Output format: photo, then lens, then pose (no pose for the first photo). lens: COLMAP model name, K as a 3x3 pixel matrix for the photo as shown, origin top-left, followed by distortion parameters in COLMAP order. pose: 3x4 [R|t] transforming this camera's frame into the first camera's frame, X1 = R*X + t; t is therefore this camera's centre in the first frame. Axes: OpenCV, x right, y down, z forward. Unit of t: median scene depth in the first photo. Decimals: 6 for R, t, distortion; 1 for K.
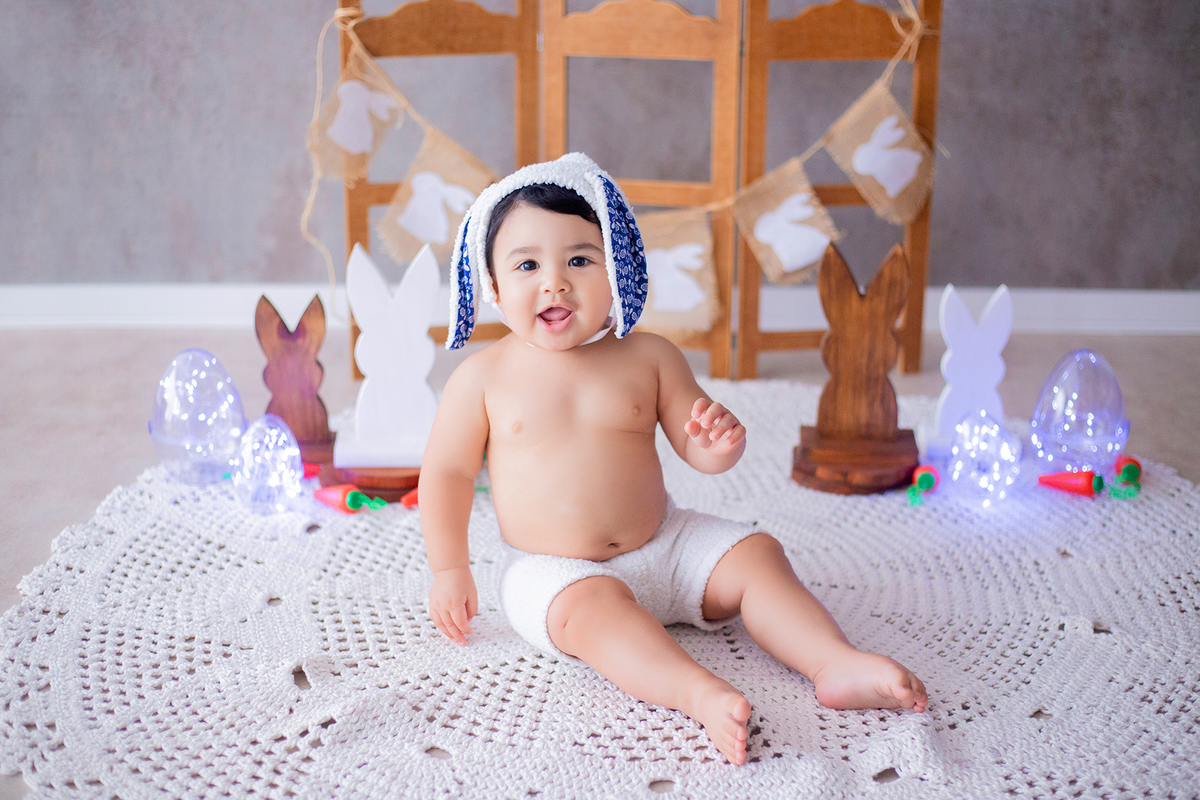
lens RADIAL K [[1801.4, 0, 600.0], [0, 1801.4, 400.0], [0, 0, 1]] dist [-0.088009, -0.067353]
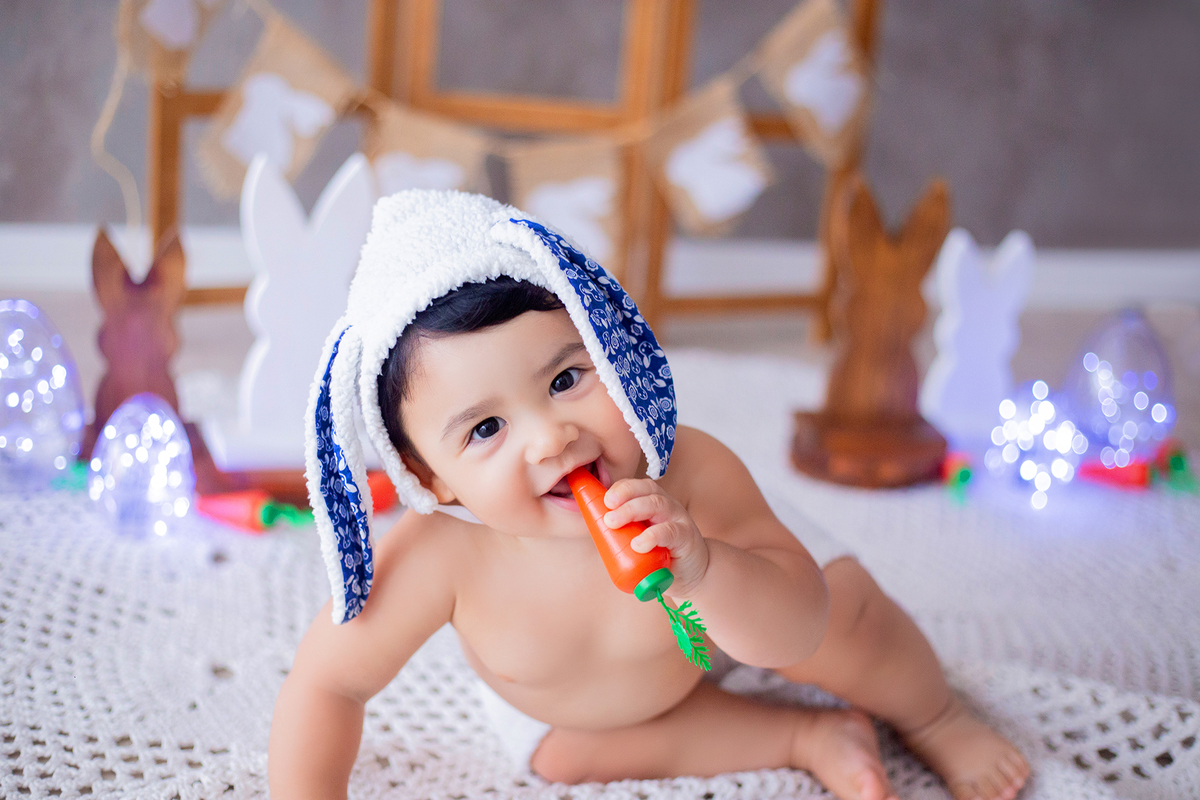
lens RADIAL K [[1801.4, 0, 600.0], [0, 1801.4, 400.0], [0, 0, 1]] dist [-0.088009, -0.067353]
pose [[0.958770, -0.006458, 0.284110, -0.182520], [0.002736, 0.999905, 0.013494, 0.000056], [-0.284170, -0.012160, 0.958697, 0.239139]]
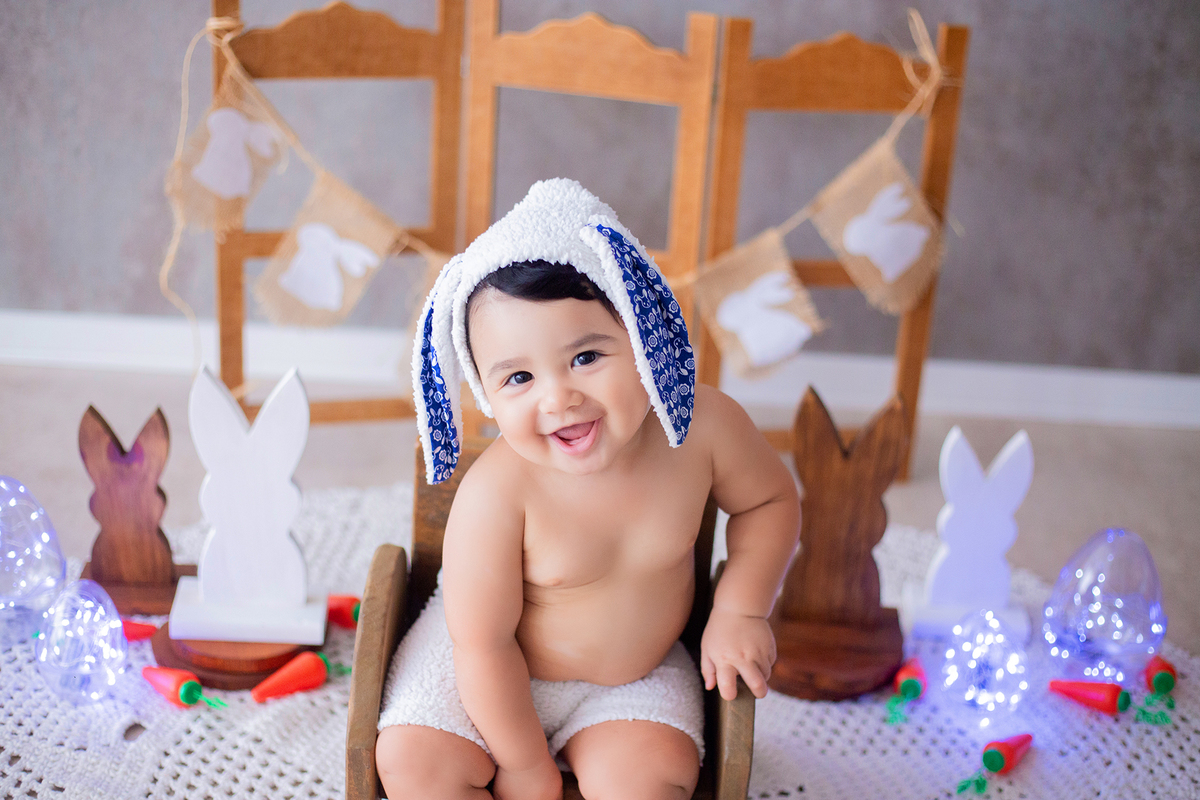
lens RADIAL K [[1801.4, 0, 600.0], [0, 1801.4, 400.0], [0, 0, 1]] dist [-0.088009, -0.067353]
pose [[0.998575, 0.048628, 0.021971, 0.017148], [-0.050364, 0.994939, 0.086949, -0.128076], [-0.017632, -0.087932, 0.995970, 0.193388]]
